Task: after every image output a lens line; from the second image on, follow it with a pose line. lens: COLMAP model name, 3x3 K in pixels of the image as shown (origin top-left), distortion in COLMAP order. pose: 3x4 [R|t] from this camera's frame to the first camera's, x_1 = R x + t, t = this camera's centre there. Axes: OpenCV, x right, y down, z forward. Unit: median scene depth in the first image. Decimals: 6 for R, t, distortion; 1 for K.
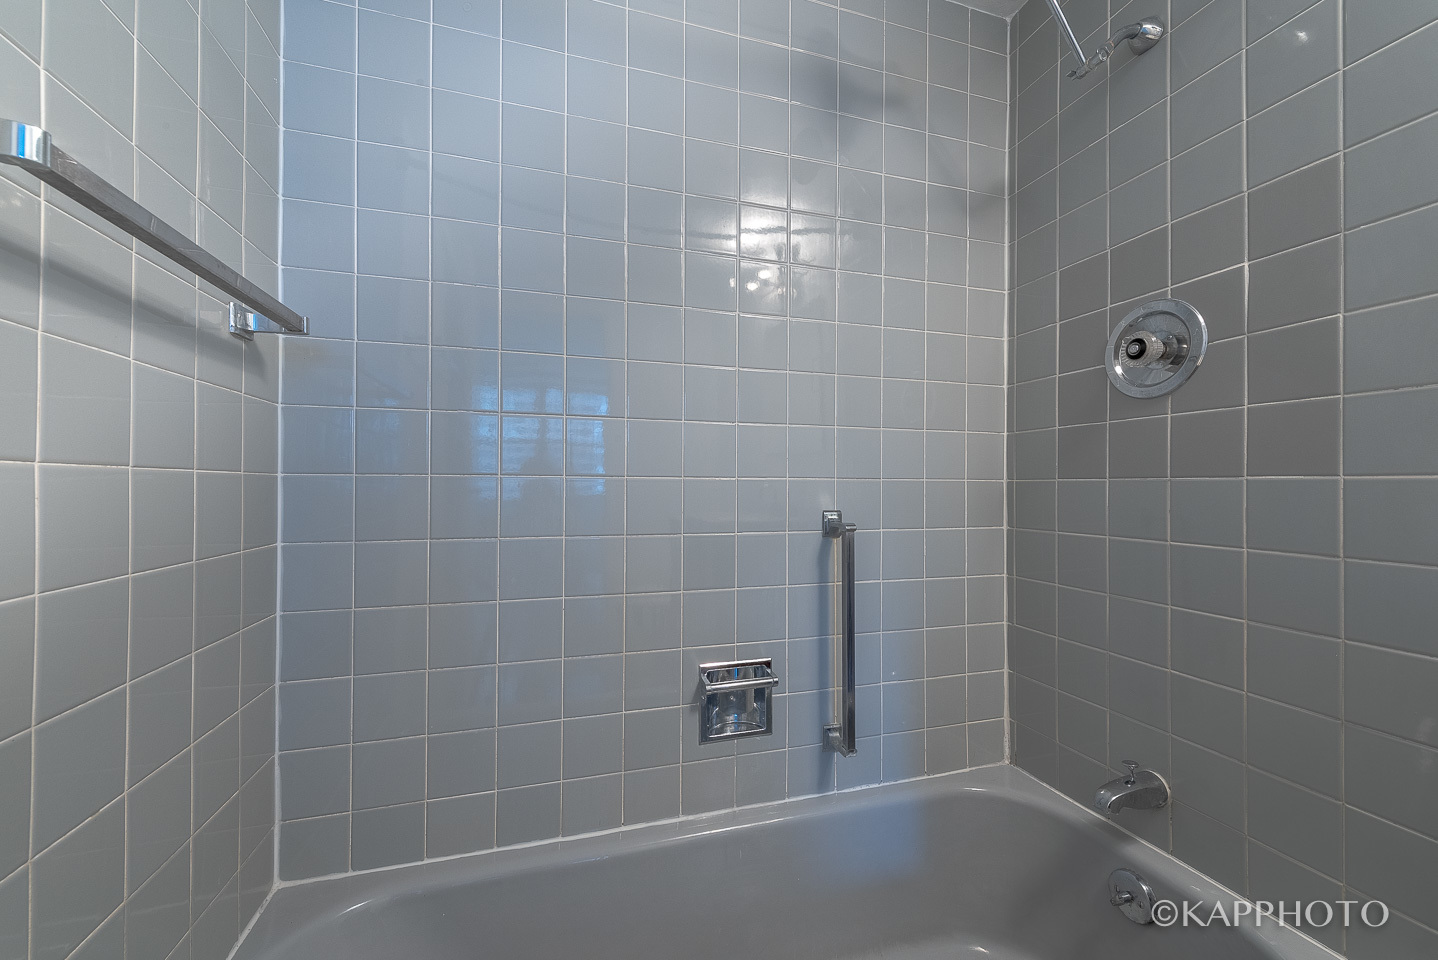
lens RADIAL K [[567.0, 0, 733.1], [0, 567.0, 491.1], [0, 0, 1]] dist [-0.001637, -0.000877]
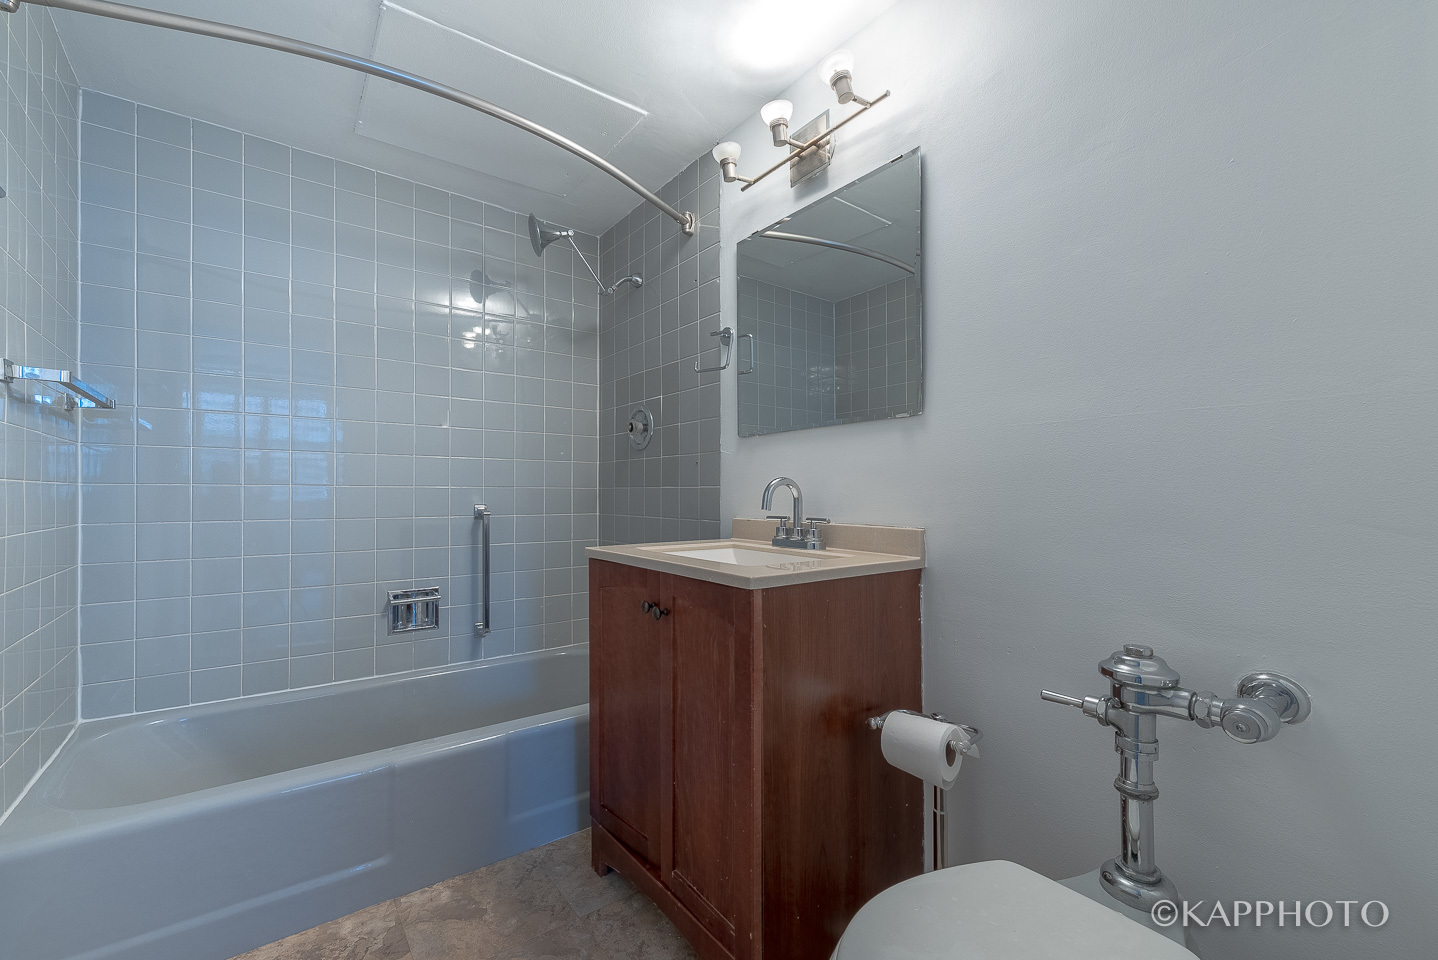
lens RADIAL K [[567.5, 0, 790.7], [0, 567.5, 496.9], [0, 0, 1]] dist [0.000397, -0.000130]
pose [[0.906721, -0.003010, 0.421720, 0.337314], [0.001816, 0.999993, 0.003232, 0.006075], [-0.421727, -0.002165, 0.906720, -1.156119]]
